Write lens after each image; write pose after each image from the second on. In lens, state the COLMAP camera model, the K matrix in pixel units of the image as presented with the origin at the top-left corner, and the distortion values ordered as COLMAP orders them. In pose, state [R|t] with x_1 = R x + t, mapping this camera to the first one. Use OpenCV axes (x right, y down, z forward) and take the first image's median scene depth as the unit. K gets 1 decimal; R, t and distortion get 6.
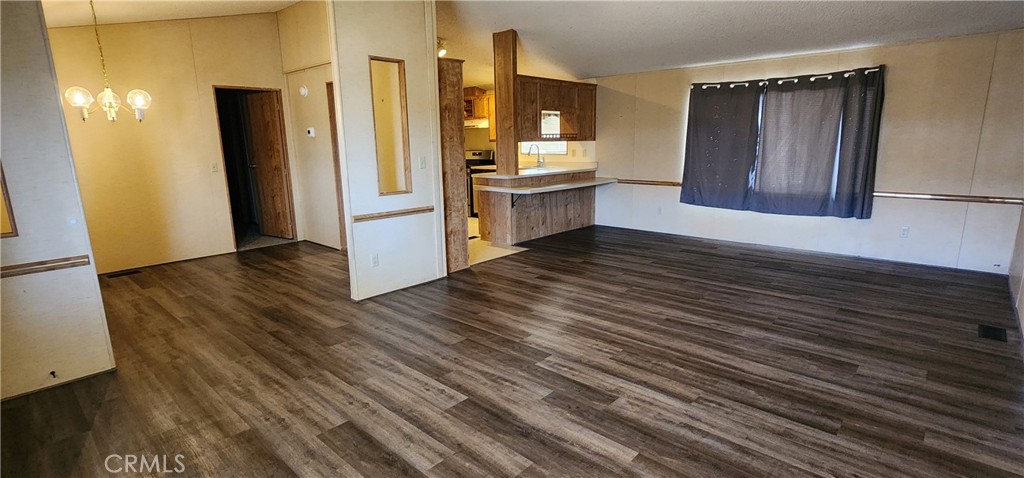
lens RADIAL K [[475.6, 0, 512.0], [0, 475.6, 239.0], [0, 0, 1]] dist [0.000455, 0.000083]
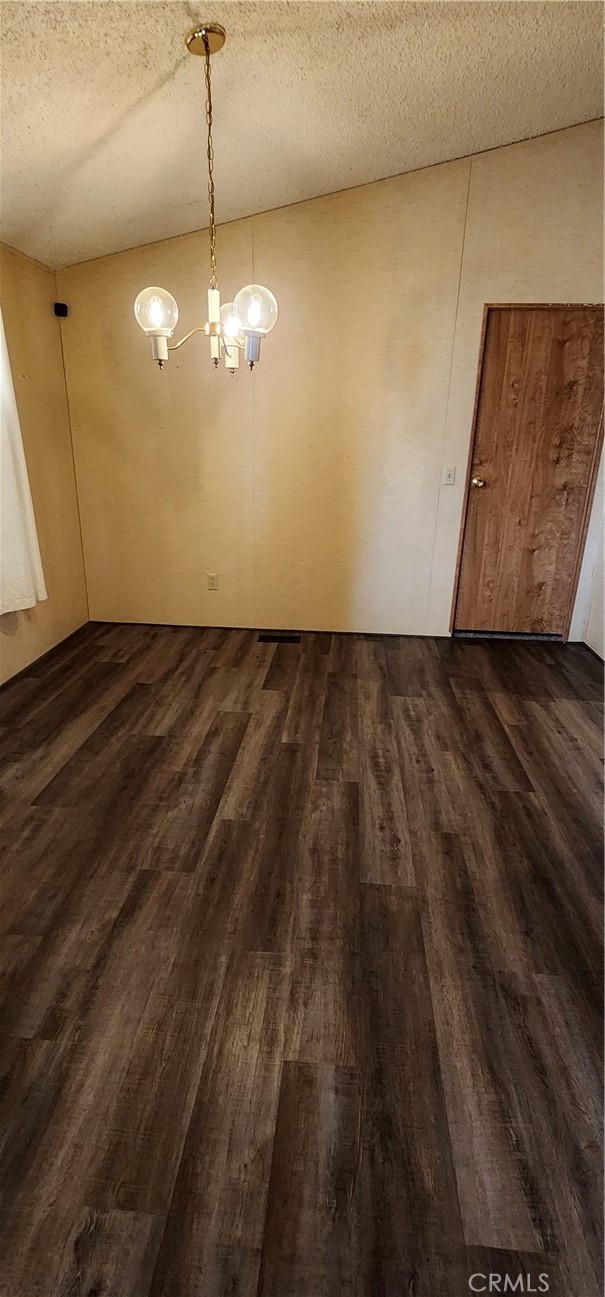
lens RADIAL K [[602.4, 0, 302.5], [0, 602.4, 648.5], [0, 0, 1]] dist [0.000455, 0.000083]
pose [[0.606374, 0.293585, -0.738998, -0.141531], [-0.186616, 0.955933, 0.226643, -0.069907], [0.772971, 0.000478, 0.634441, 0.359542]]
